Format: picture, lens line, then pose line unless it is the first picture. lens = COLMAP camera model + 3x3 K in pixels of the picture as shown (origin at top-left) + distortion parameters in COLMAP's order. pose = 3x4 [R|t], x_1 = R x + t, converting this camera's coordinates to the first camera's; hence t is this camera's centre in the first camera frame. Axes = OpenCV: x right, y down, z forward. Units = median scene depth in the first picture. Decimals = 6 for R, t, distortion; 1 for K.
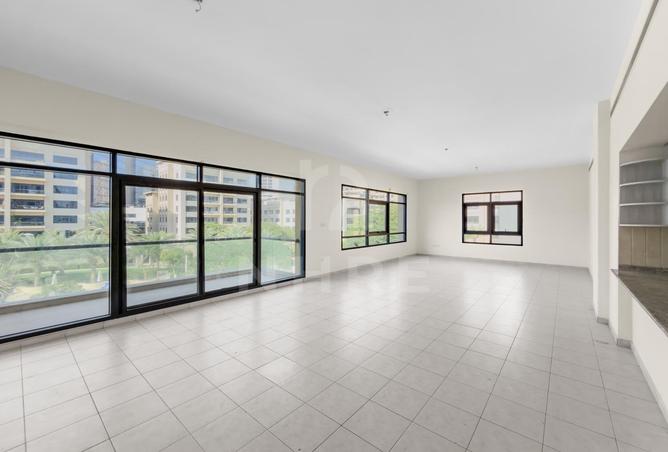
lens RADIAL K [[272.4, 0, 331.3], [0, 272.4, 221.8], [0, 0, 1]] dist [-0.002424, -0.000401]
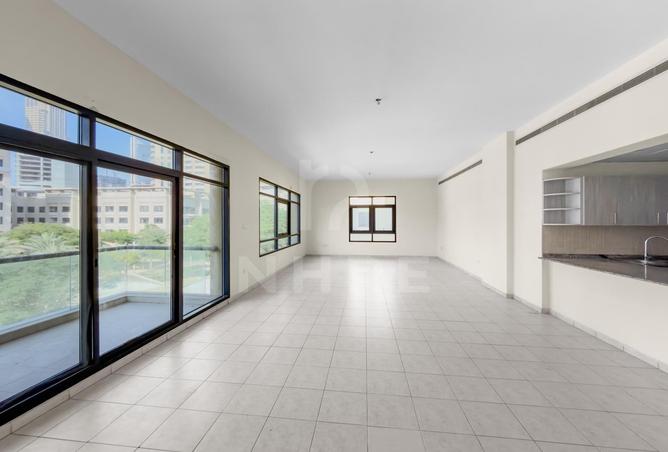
lens RADIAL K [[272.4, 0, 333.9], [0, 272.4, 224.1], [0, 0, 1]] dist [-0.002424, -0.000401]
pose [[0.828938, -0.006758, 0.559300, -0.197102], [0.003299, 0.999969, 0.007194, -0.001114], [-0.559331, -0.004118, 0.828934, 0.158929]]
